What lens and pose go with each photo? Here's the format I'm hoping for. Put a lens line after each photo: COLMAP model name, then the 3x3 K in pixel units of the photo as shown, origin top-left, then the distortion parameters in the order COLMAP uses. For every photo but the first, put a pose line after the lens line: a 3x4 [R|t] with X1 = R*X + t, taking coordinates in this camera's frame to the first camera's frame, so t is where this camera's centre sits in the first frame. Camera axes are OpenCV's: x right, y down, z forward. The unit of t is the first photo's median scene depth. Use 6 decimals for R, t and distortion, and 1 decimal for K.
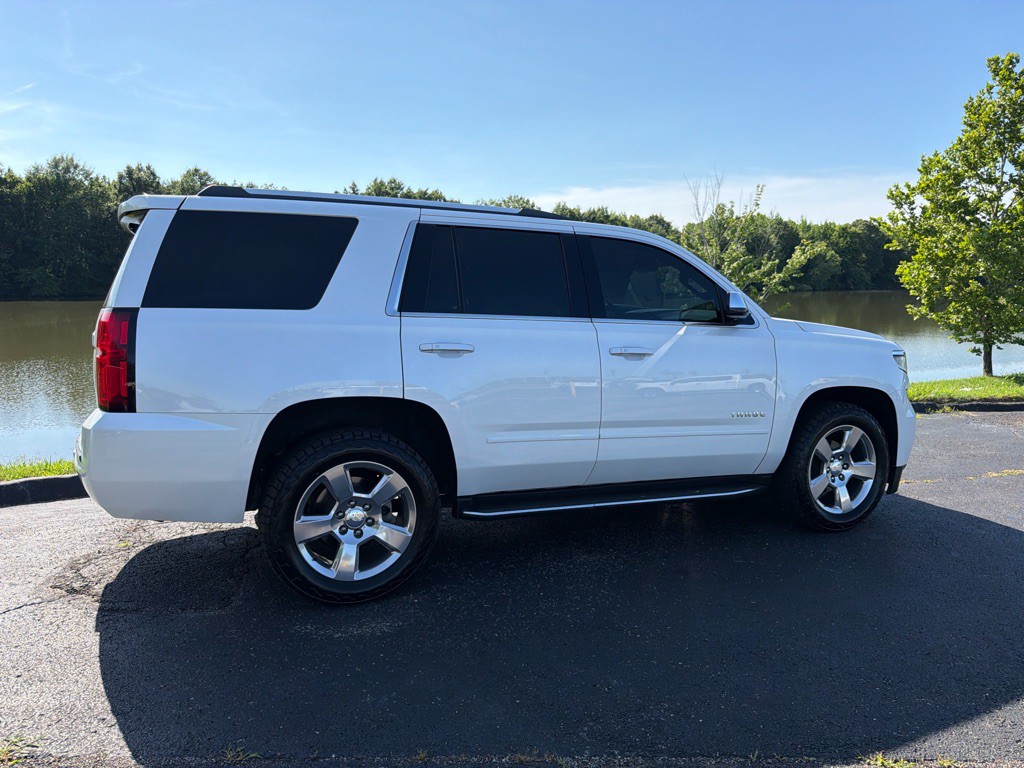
lens RADIAL K [[730.3, 0, 513.7], [0, 730.3, 379.8], [0, 0, 1]] dist [0.038869, -0.047594]
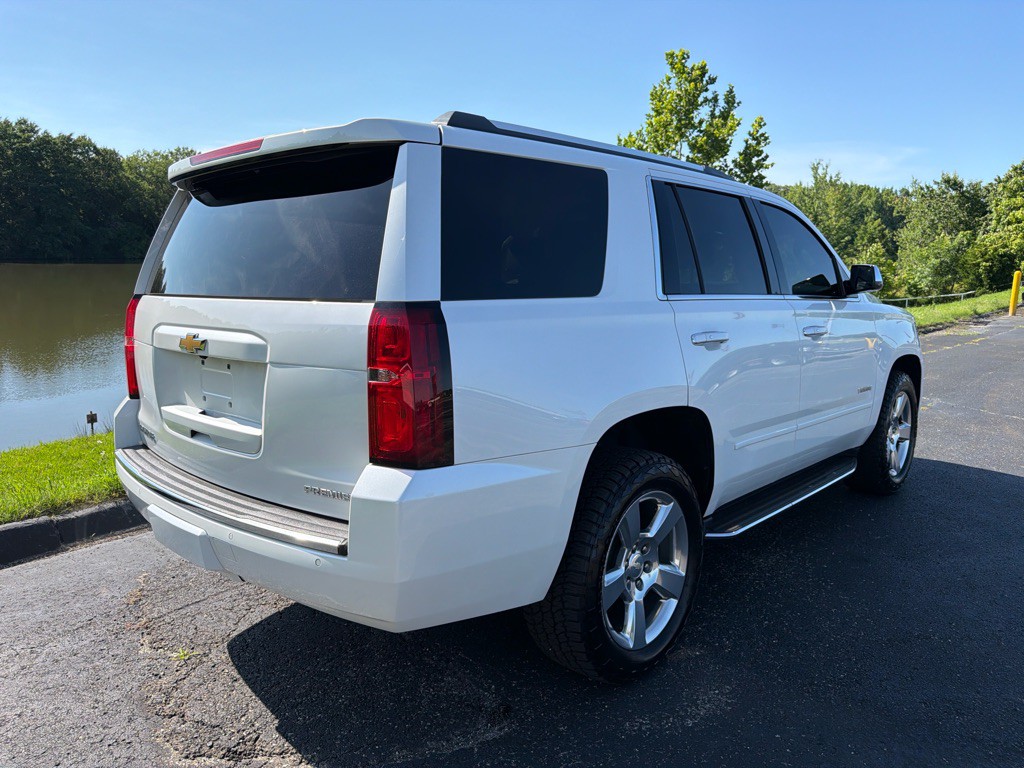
lens RADIAL K [[730.3, 0, 514.0], [0, 730.3, 379.2], [0, 0, 1]] dist [0.038869, -0.047594]
pose [[0.911826, -0.067023, 0.405070, -0.066481], [0.048330, 0.997248, 0.056213, -0.005896], [-0.407723, -0.031680, 0.912556, 0.037182]]
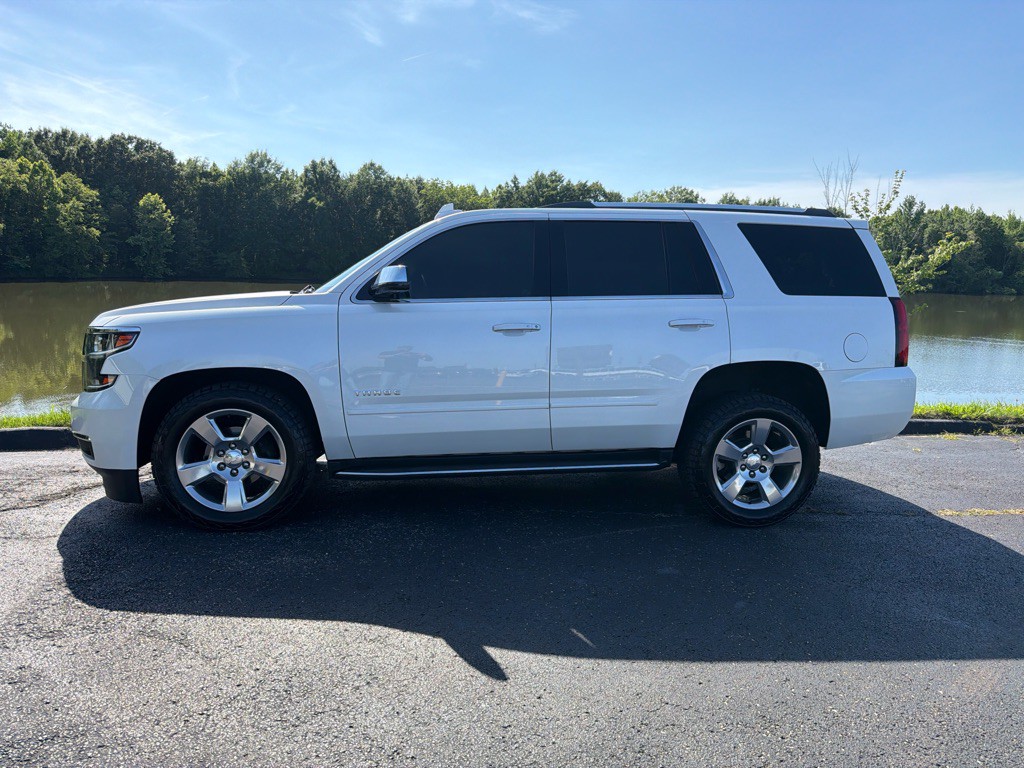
lens RADIAL K [[730.3, 0, 513.1], [0, 730.3, 386.4], [0, 0, 1]] dist [0.038869, -0.047594]
pose [[0.975600, 0.056947, -0.212044, 0.046651], [-0.053181, 0.998310, 0.023425, 0.003354], [0.213019, -0.011576, 0.976979, 0.000589]]
